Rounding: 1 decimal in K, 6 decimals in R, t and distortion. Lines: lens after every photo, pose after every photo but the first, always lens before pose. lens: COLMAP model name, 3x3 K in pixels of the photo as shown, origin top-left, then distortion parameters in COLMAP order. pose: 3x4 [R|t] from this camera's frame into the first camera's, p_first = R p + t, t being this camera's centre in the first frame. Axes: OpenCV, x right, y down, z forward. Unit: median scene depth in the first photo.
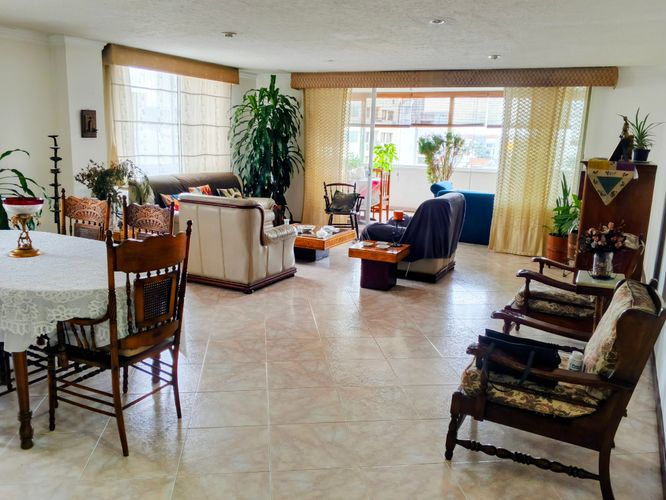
lens RADIAL K [[545.3, 0, 331.5], [0, 545.3, 248.5], [0, 0, 1]] dist [0.097601, -0.159491]
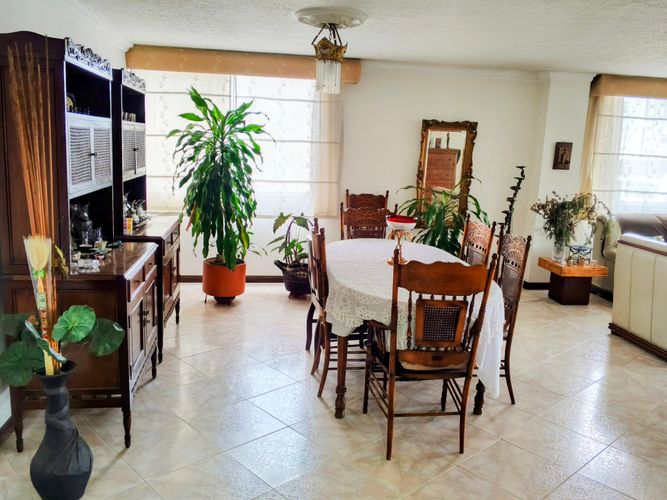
lens RADIAL K [[546.1, 0, 332.0], [0, 546.1, 248.5], [0, 0, 1]] dist [0.097601, -0.159491]
pose [[0.589856, 0.141811, -0.794958, 0.147959], [-0.188965, 0.981365, 0.034852, -0.017447], [0.785087, 0.129662, 0.605662, 0.090809]]
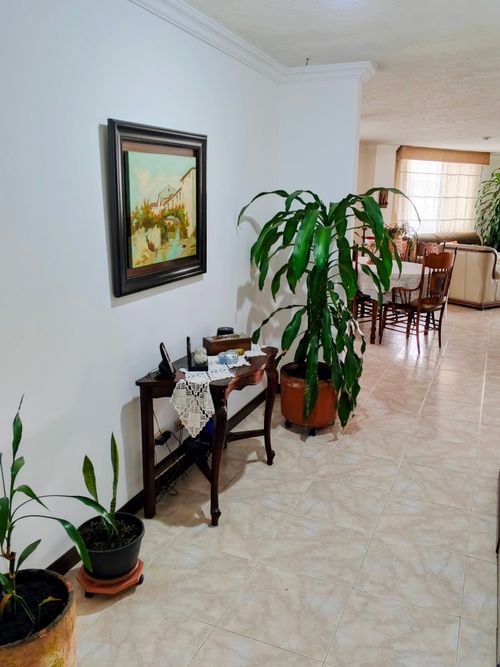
lens RADIAL K [[546.1, 0, 266.7], [0, 546.1, 331.6], [0, 0, 1]] dist [0.097601, -0.159491]
pose [[0.865840, 0.104563, -0.489273, 0.080393], [-0.091039, 0.994518, 0.051434, 0.102002], [0.491969, 0.000010, 0.870613, -0.548705]]
